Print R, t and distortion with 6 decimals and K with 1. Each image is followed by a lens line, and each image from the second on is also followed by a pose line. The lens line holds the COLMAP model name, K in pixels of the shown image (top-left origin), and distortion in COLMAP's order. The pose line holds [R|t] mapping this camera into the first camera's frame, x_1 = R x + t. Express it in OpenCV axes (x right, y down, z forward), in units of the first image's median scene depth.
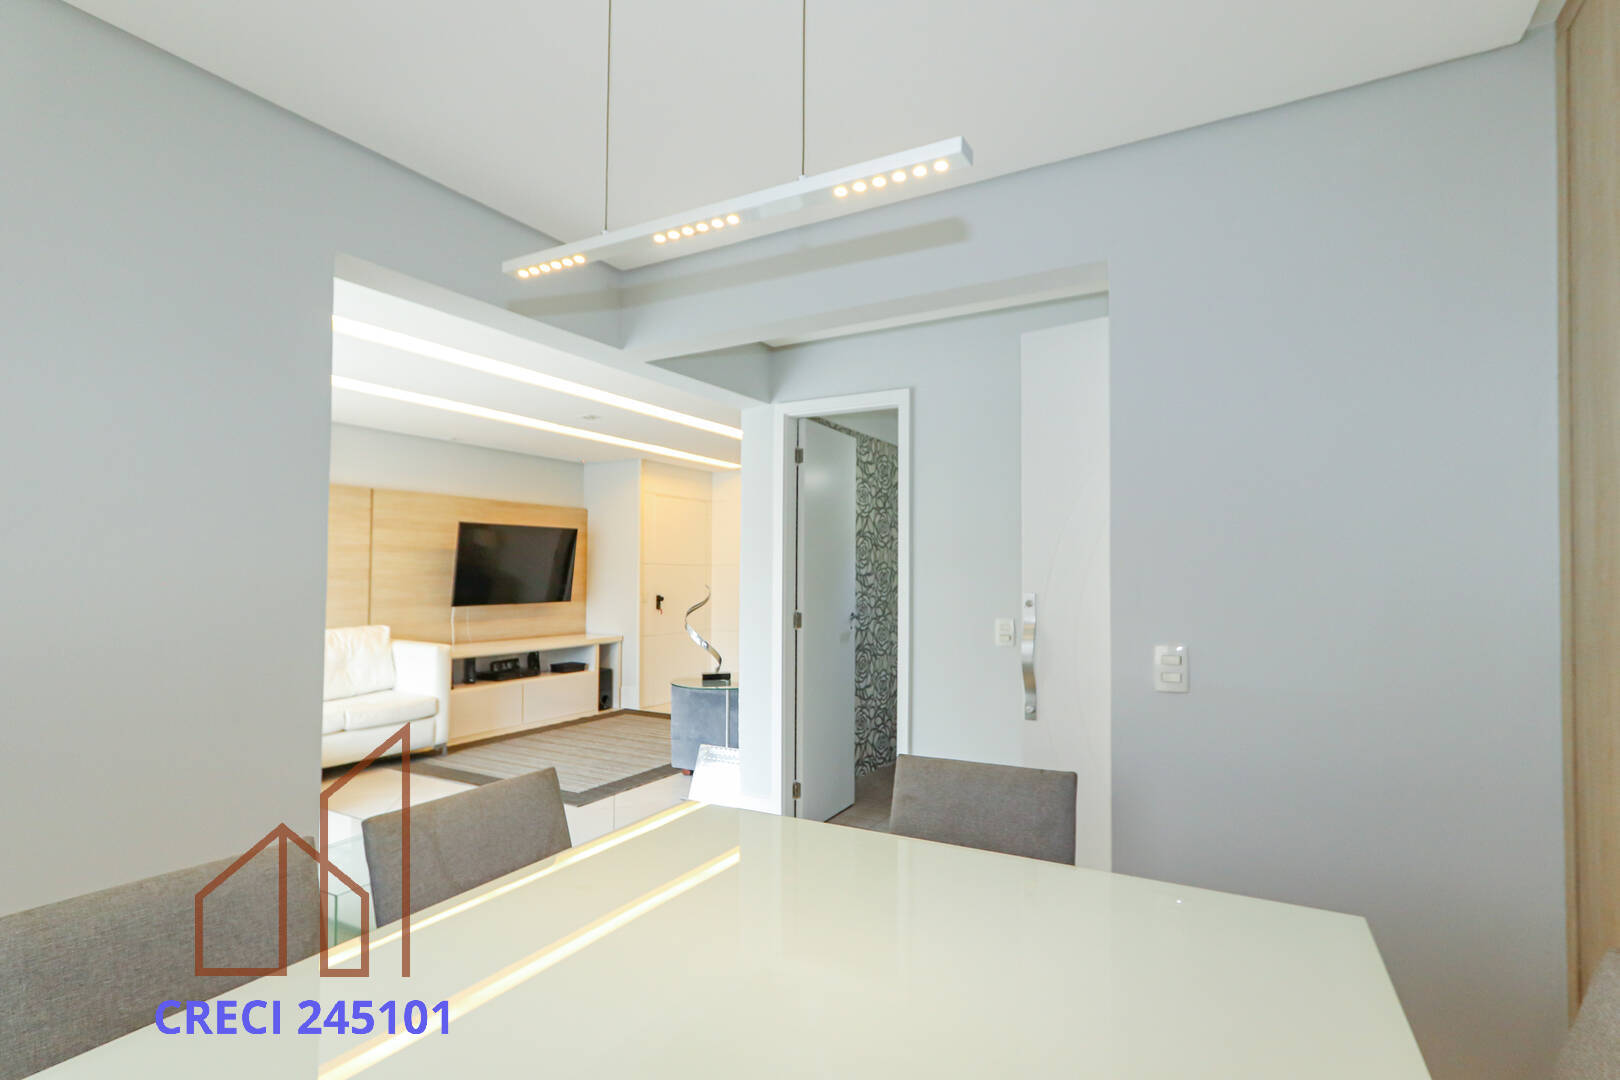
lens RADIAL K [[766.4, 0, 838.9], [0, 766.4, 555.2], [0, 0, 1]] dist [0.001928, 0.000477]
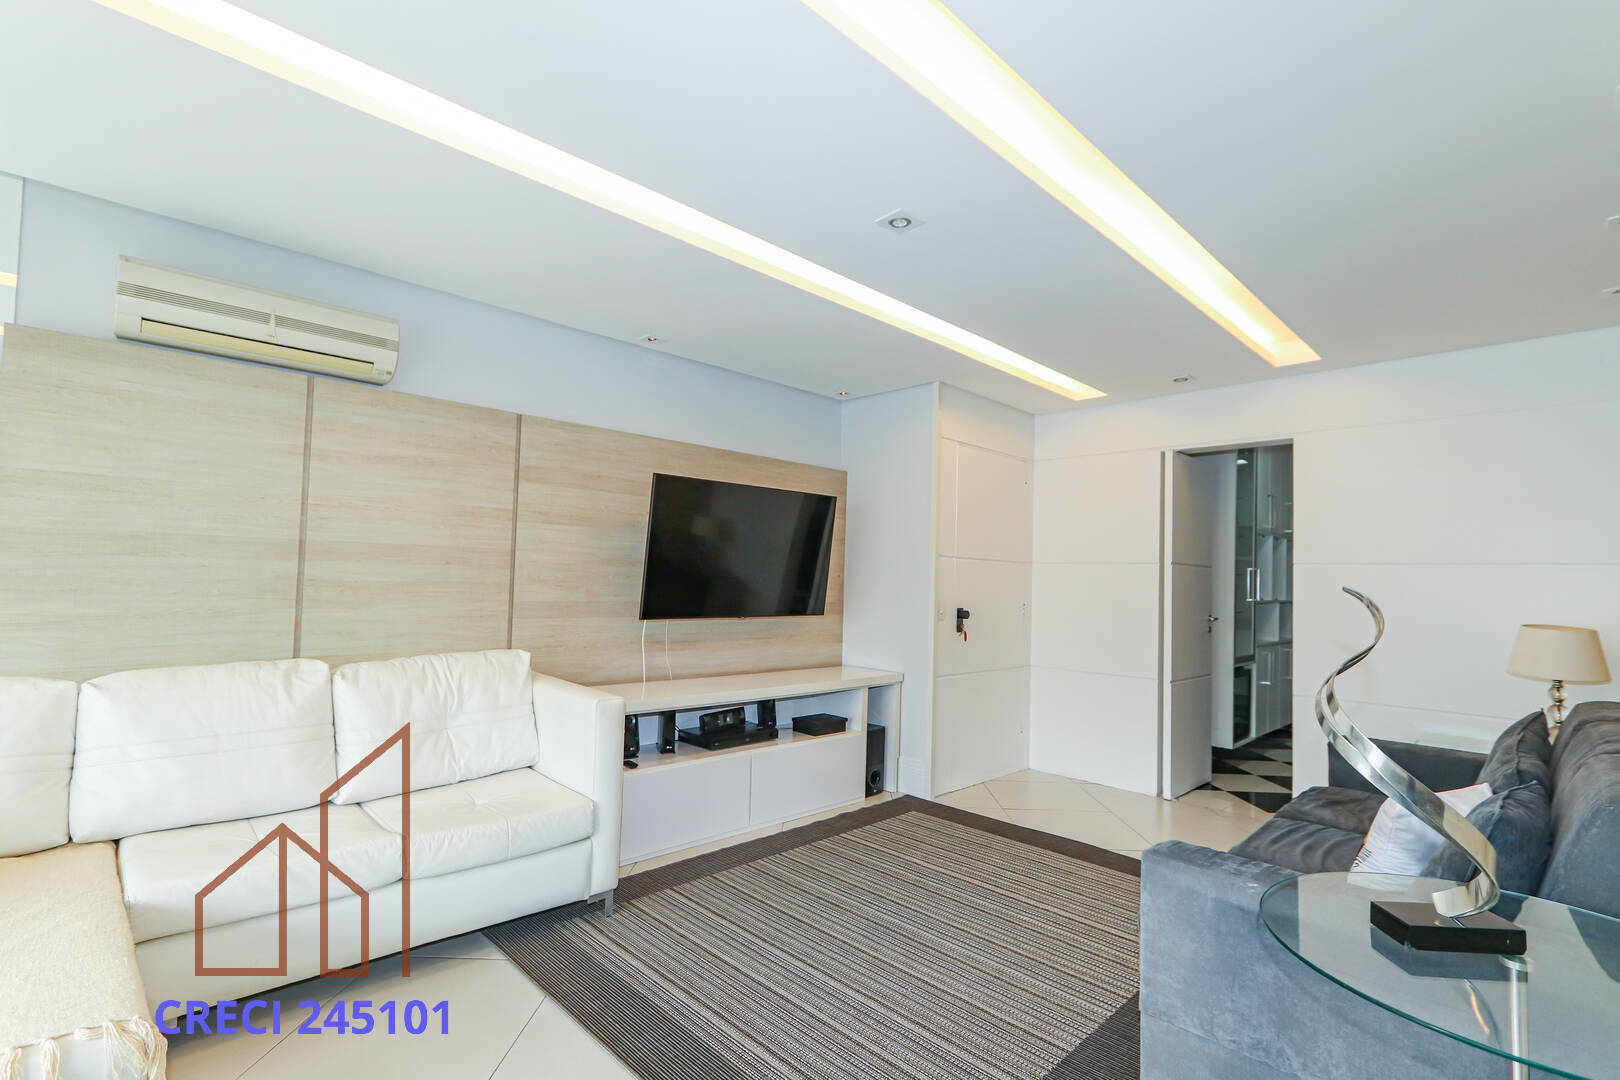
lens RADIAL K [[746.1, 0, 816.1], [0, 746.1, 554.2], [0, 0, 1]] dist [0.001296, 0.001687]
pose [[0.954850, 0.016421, -0.296634, -0.196421], [-0.019108, 0.999798, -0.006161, 0.017489], [0.296473, 0.011551, 0.954971, 0.465891]]
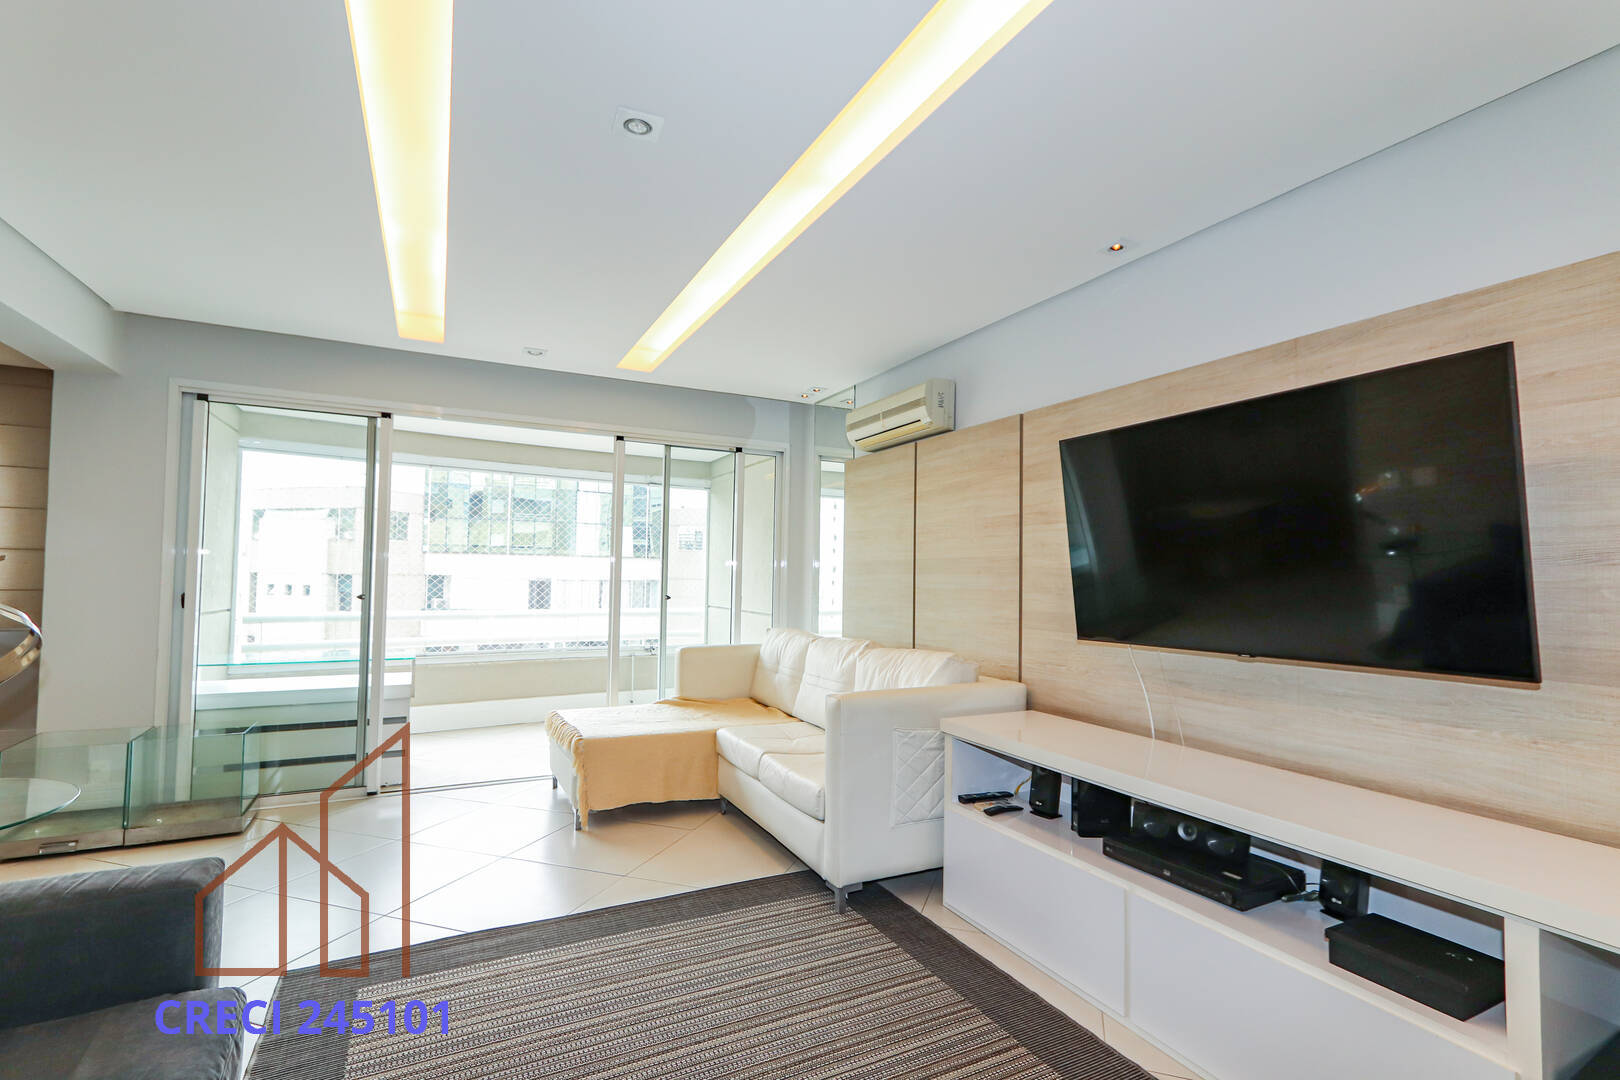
lens RADIAL K [[746.1, 0, 816.1], [0, 746.1, 554.2], [0, 0, 1]] dist [0.001296, 0.001687]
pose [[-0.566852, -0.036404, -0.823015, -0.067649], [0.006667, 0.998788, -0.048771, 0.037052], [0.823793, -0.033133, -0.565922, 1.055067]]
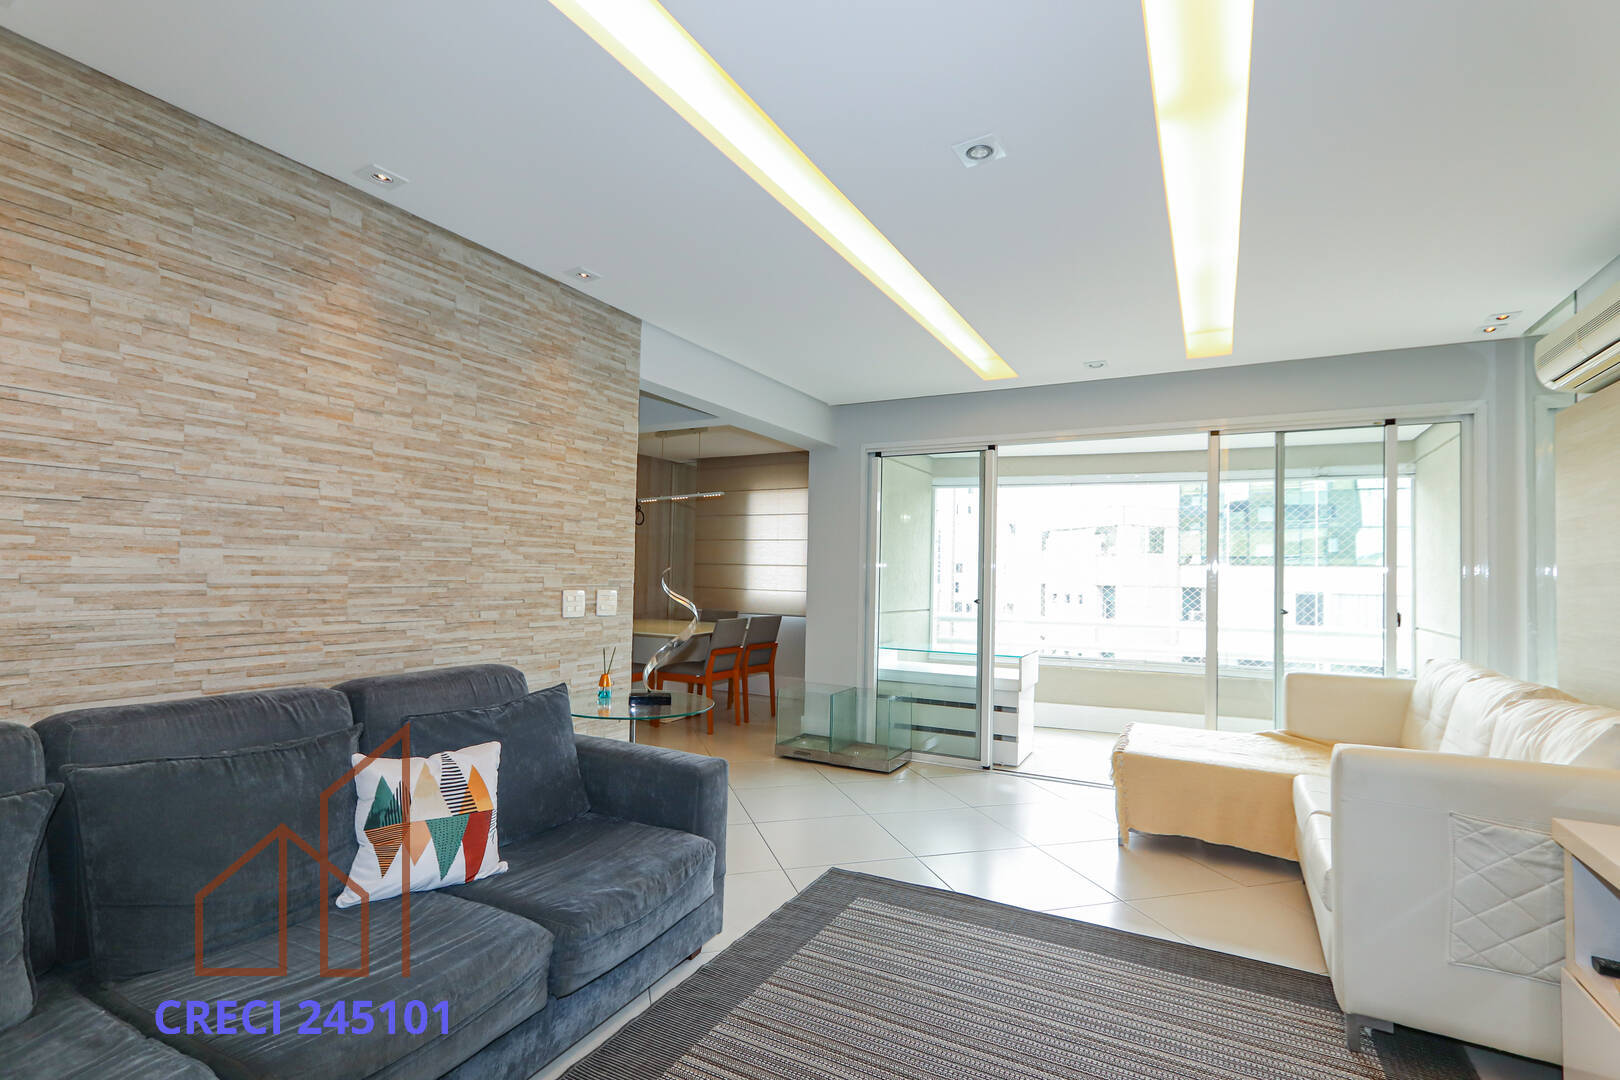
lens RADIAL K [[746.1, 0, 816.1], [0, 746.1, 554.2], [0, 0, 1]] dist [0.001296, 0.001687]
pose [[-0.999757, -0.022056, 0.000043, -0.202062], [-0.022022, 0.998105, -0.057456, 0.039073], [0.001225, -0.057443, -0.998348, 1.135988]]
